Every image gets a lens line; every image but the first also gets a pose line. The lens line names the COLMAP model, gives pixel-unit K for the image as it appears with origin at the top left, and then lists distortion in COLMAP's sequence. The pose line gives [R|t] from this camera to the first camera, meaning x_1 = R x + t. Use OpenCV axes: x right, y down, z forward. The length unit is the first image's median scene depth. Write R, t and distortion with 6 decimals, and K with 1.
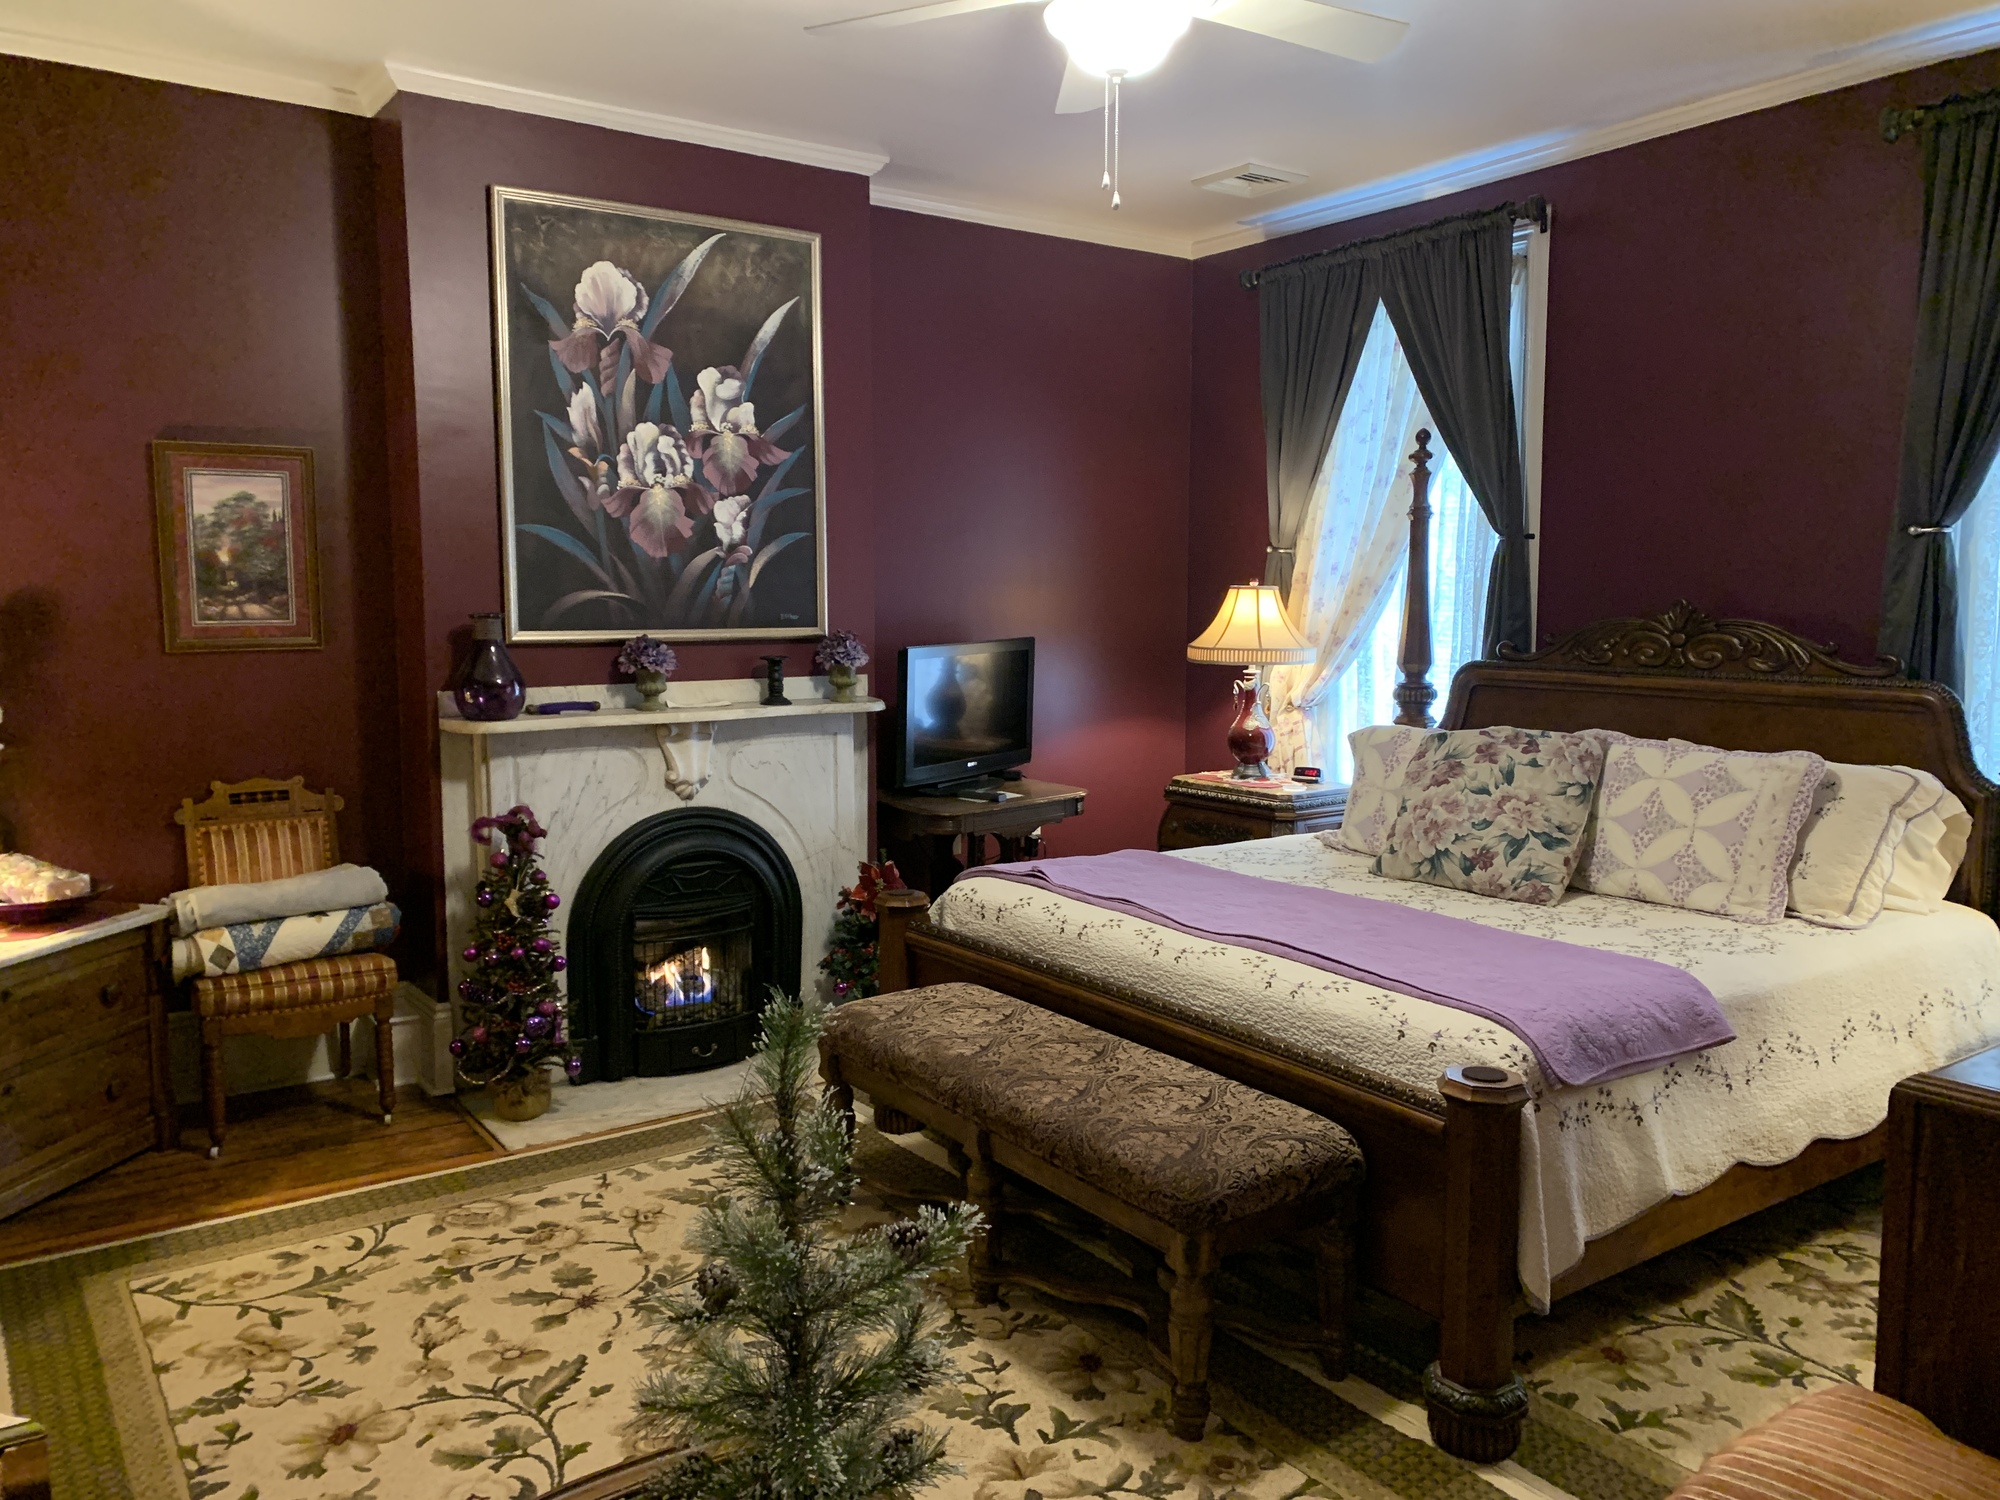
lens RADIAL K [[1507.7, 0, 1000.0], [0, 1507.7, 750.0], [0, 0, 1]] dist [0.209518, -0.561982]
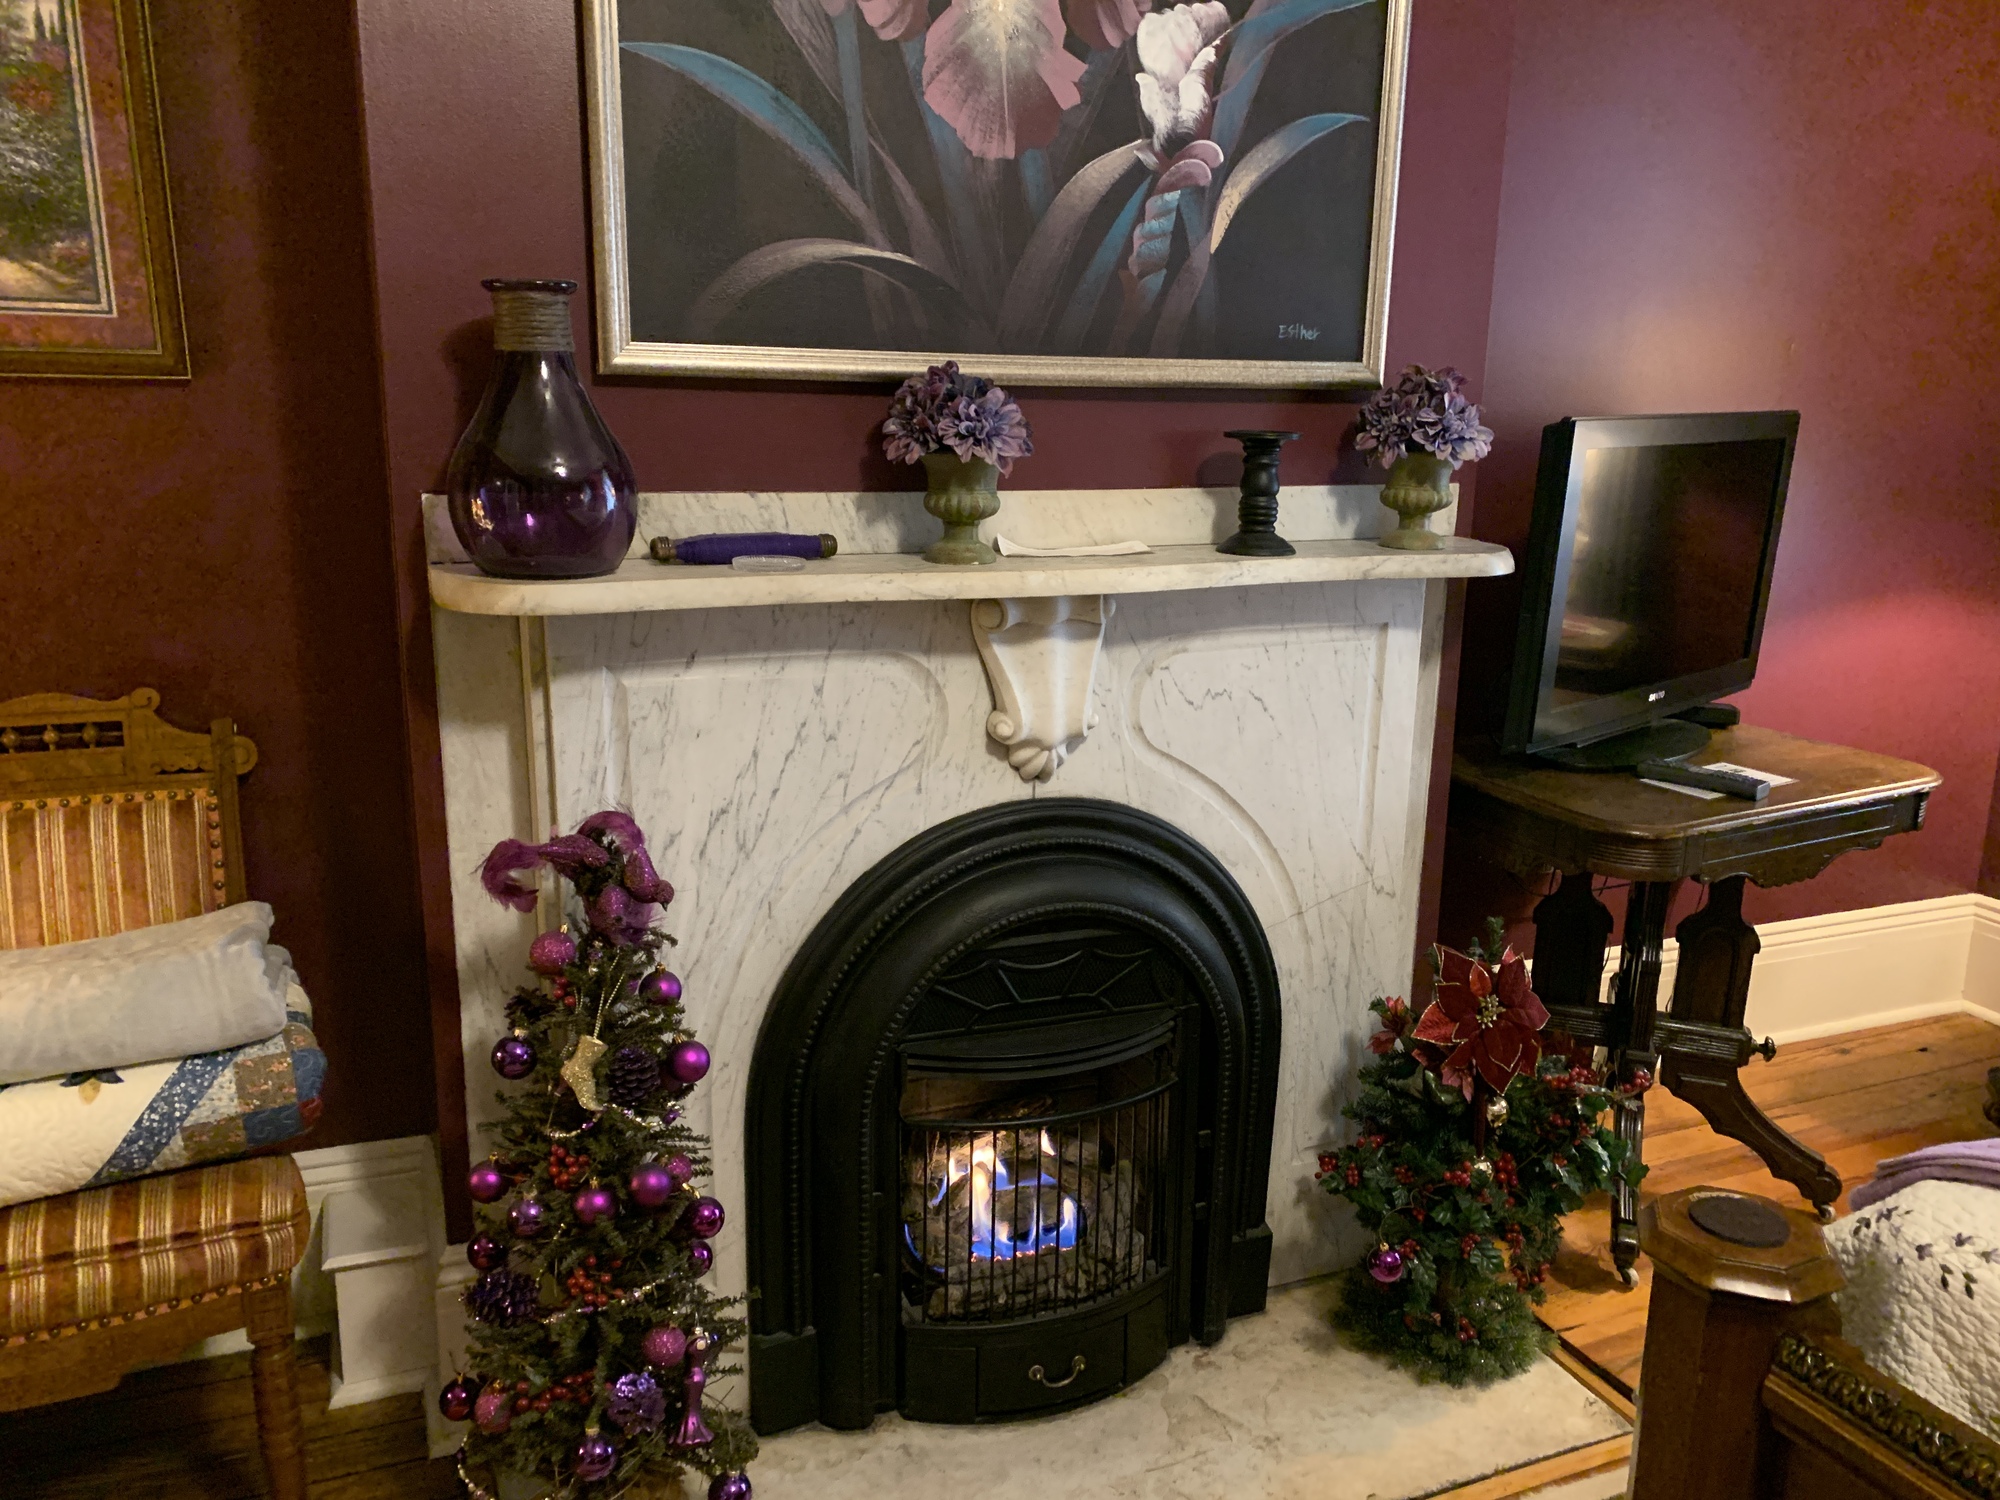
lens RADIAL K [[1529.1, 0, 1002.3], [0, 1529.1, 763.6], [0, 0, 1]] dist [0.045354, -0.030087]
pose [[0.978102, 0.062793, -0.198428, -0.136122], [-0.038357, 0.991456, 0.124675, -0.023759], [0.204561, -0.114334, 0.972154, 0.610631]]
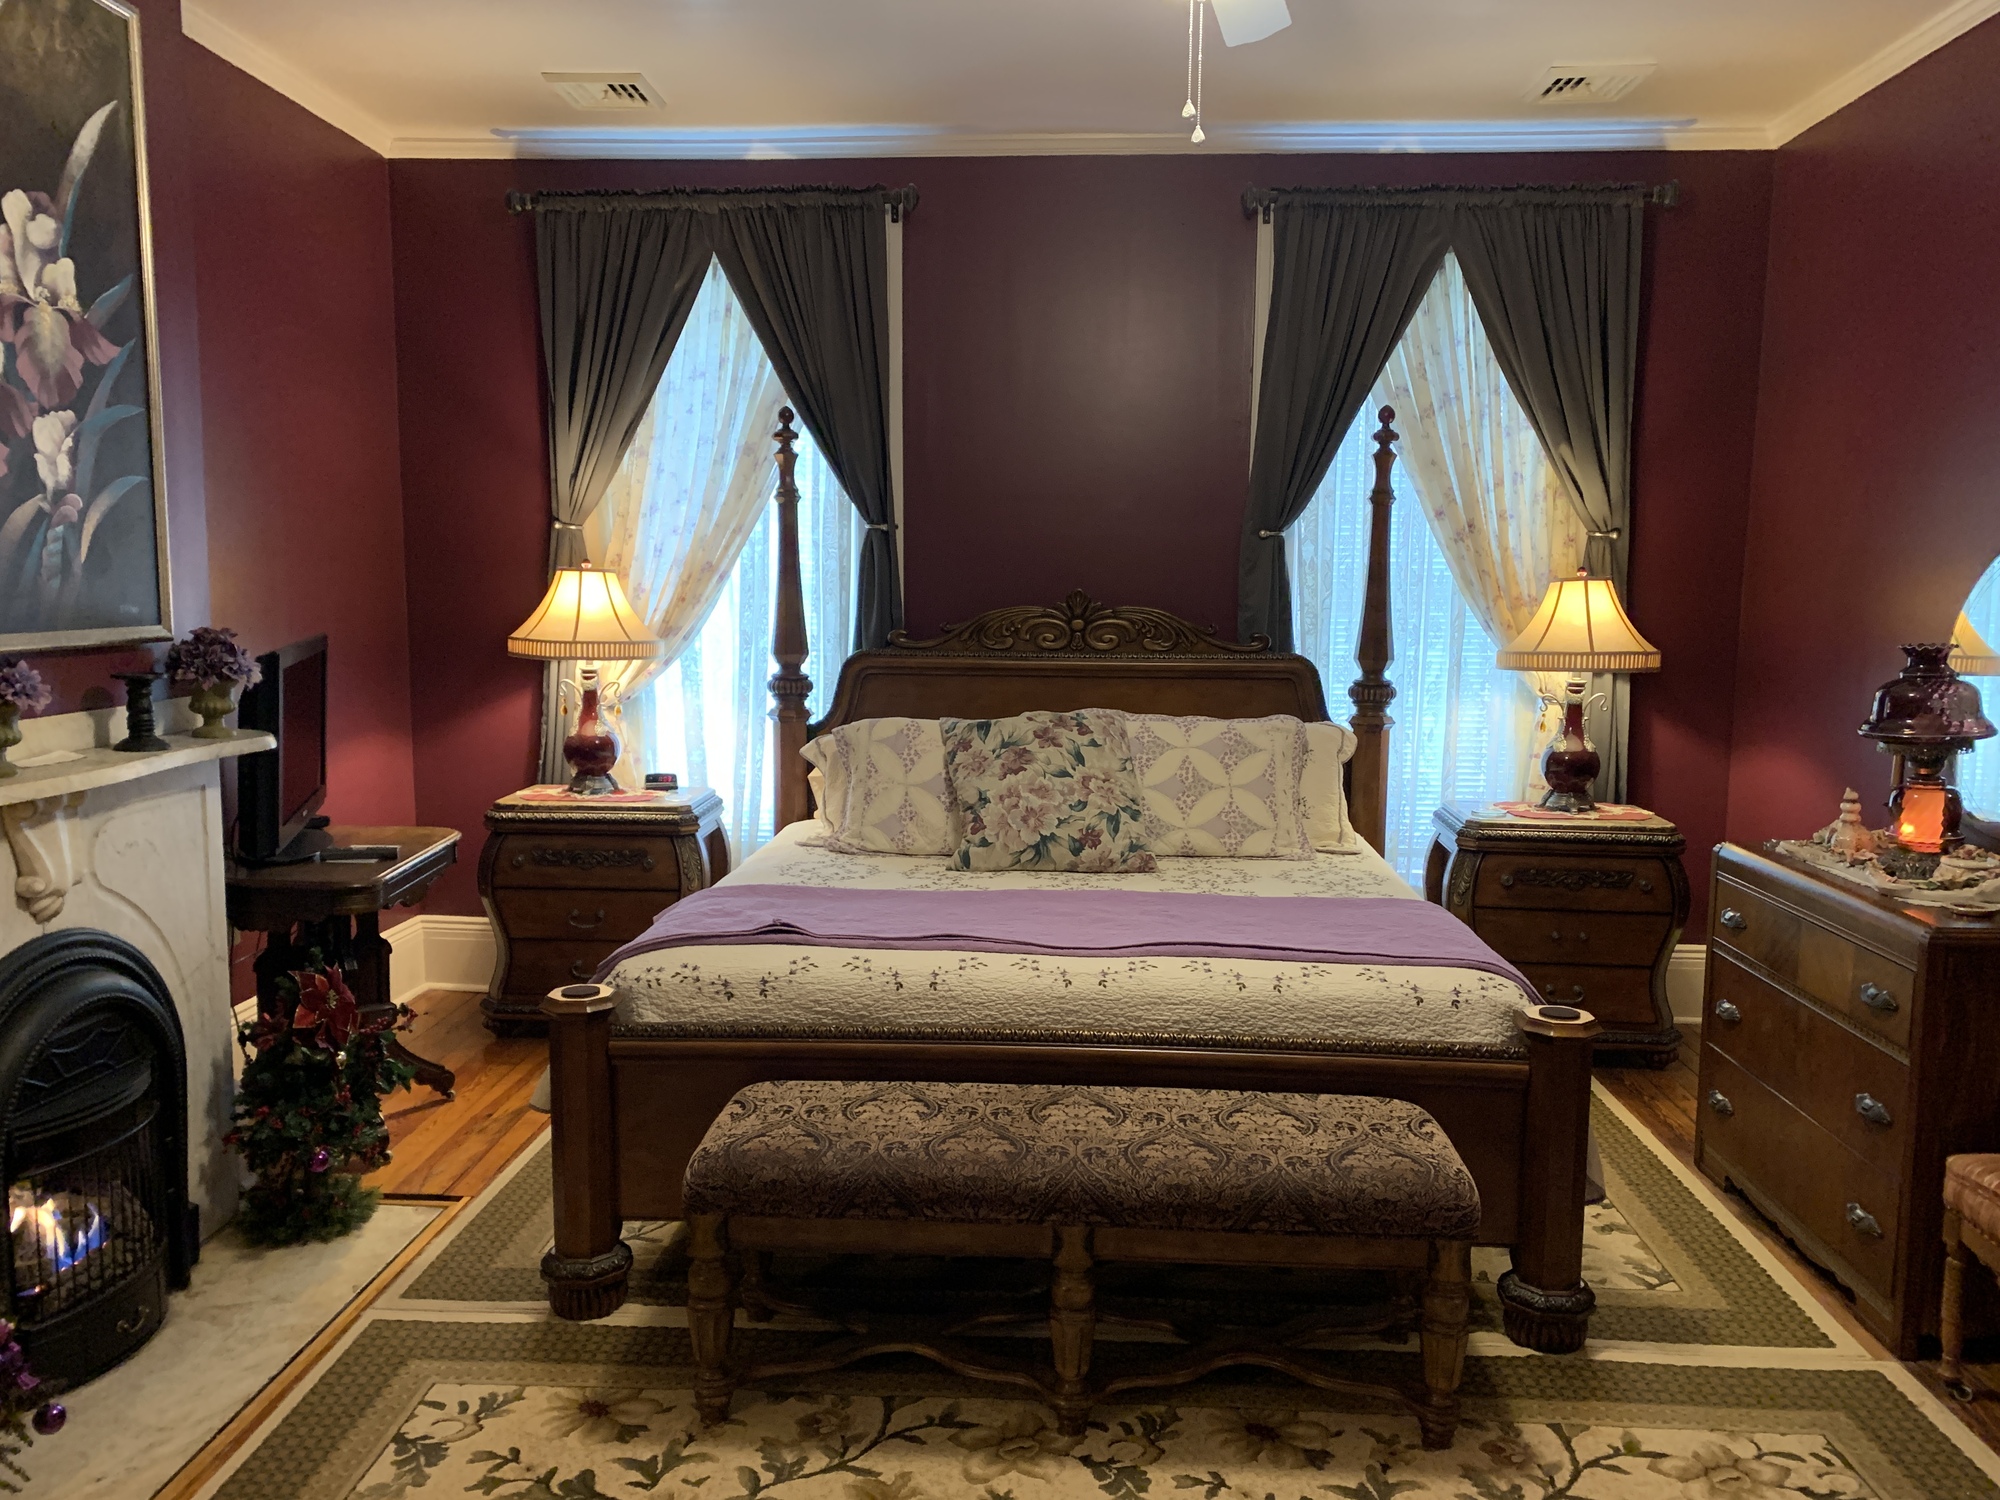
lens RADIAL K [[1529.1, 0, 1002.3], [0, 1529.1, 763.6], [0, 0, 1]] dist [0.045354, -0.030087]
pose [[0.619207, -0.089962, 0.780058, -0.448795], [0.074006, 0.995680, 0.056084, -0.035738], [-0.781733, 0.023001, 0.623189, 0.340686]]
